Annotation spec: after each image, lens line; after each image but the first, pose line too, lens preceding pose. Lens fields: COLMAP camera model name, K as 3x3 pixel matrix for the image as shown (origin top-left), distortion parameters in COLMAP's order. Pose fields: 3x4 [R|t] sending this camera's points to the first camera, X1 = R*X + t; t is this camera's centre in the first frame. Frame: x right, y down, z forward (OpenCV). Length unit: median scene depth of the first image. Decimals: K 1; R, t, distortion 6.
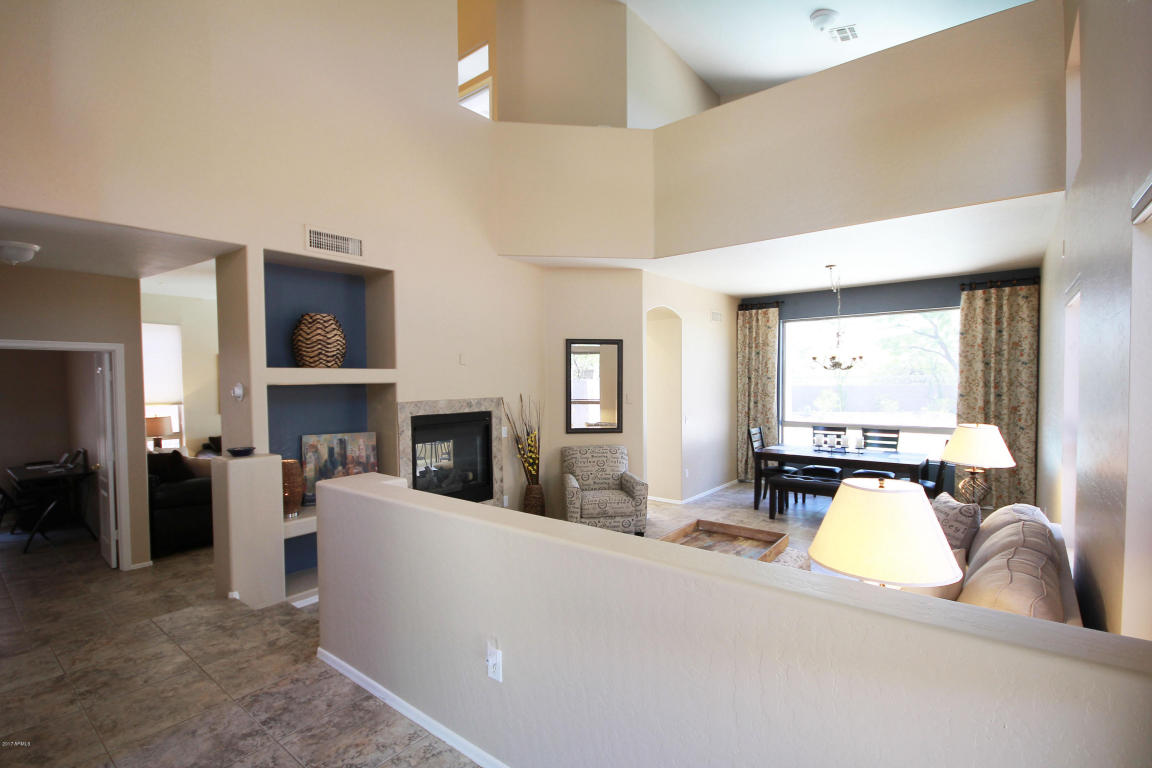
lens RADIAL K [[532.2, 0, 572.9], [0, 532.2, 399.1], [0, 0, 1]] dist [-0.000475, -0.006672]
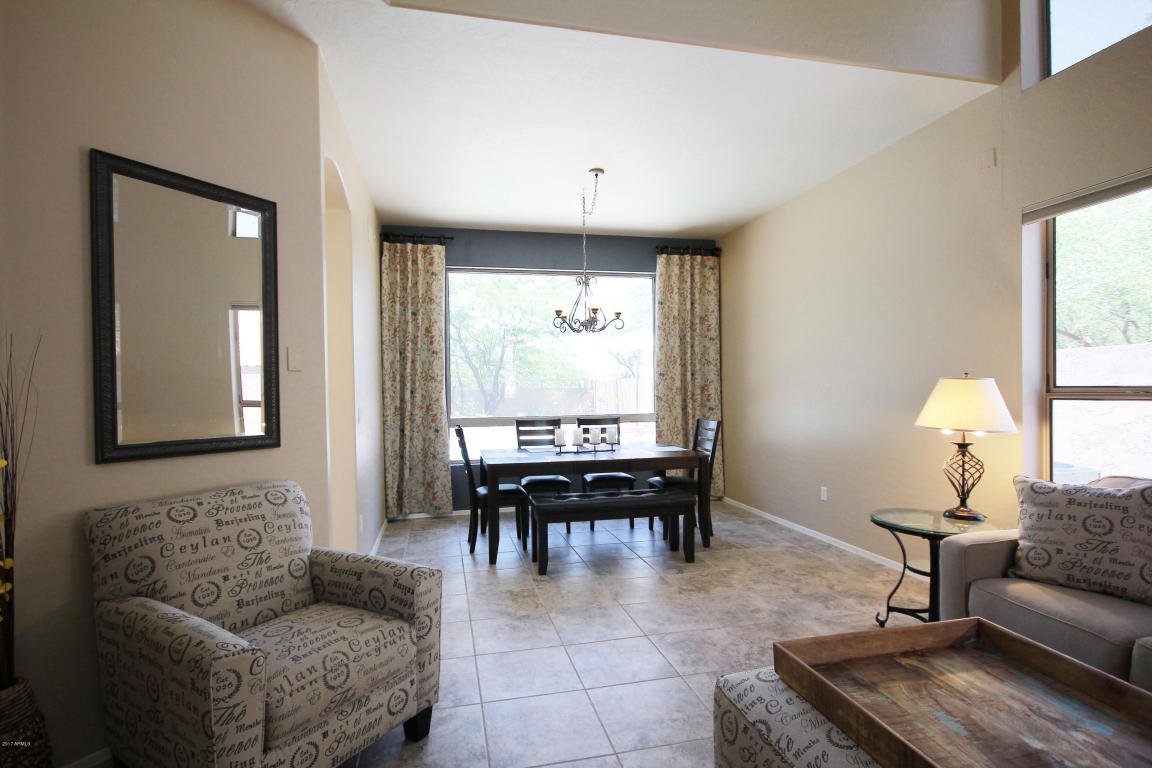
lens RADIAL K [[599.6, 0, 615.1], [0, 599.6, 387.3], [0, 0, 1]] dist [0.014649, 0.000434]
pose [[0.621062, -0.005436, 0.783743, -0.088953], [0.037705, 0.999025, -0.022949, 0.036899], [-0.782854, 0.043804, 0.620661, 0.503526]]
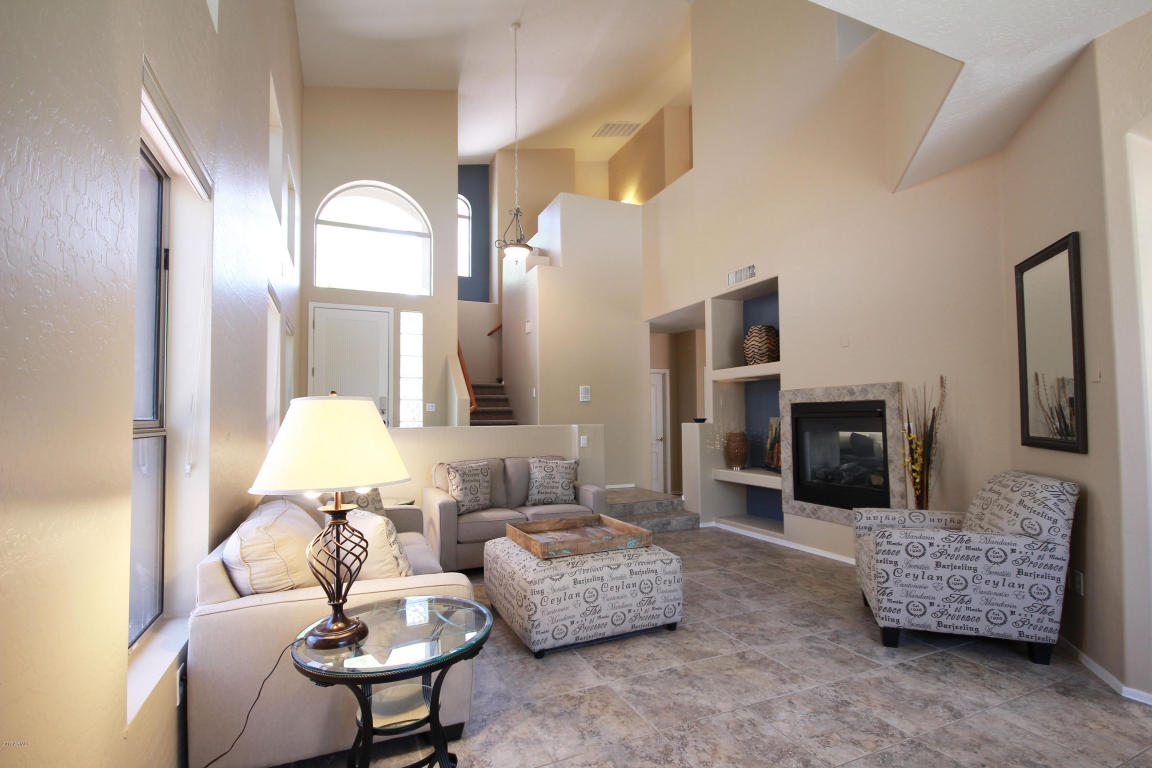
lens RADIAL K [[532.2, 0, 572.9], [0, 532.2, 399.1], [0, 0, 1]] dist [-0.000475, -0.006672]
pose [[-0.459790, -0.019426, -0.887815, 0.553171], [-0.018767, 0.999750, -0.012155, 0.028860], [0.887829, 0.011073, -0.460040, 0.716592]]
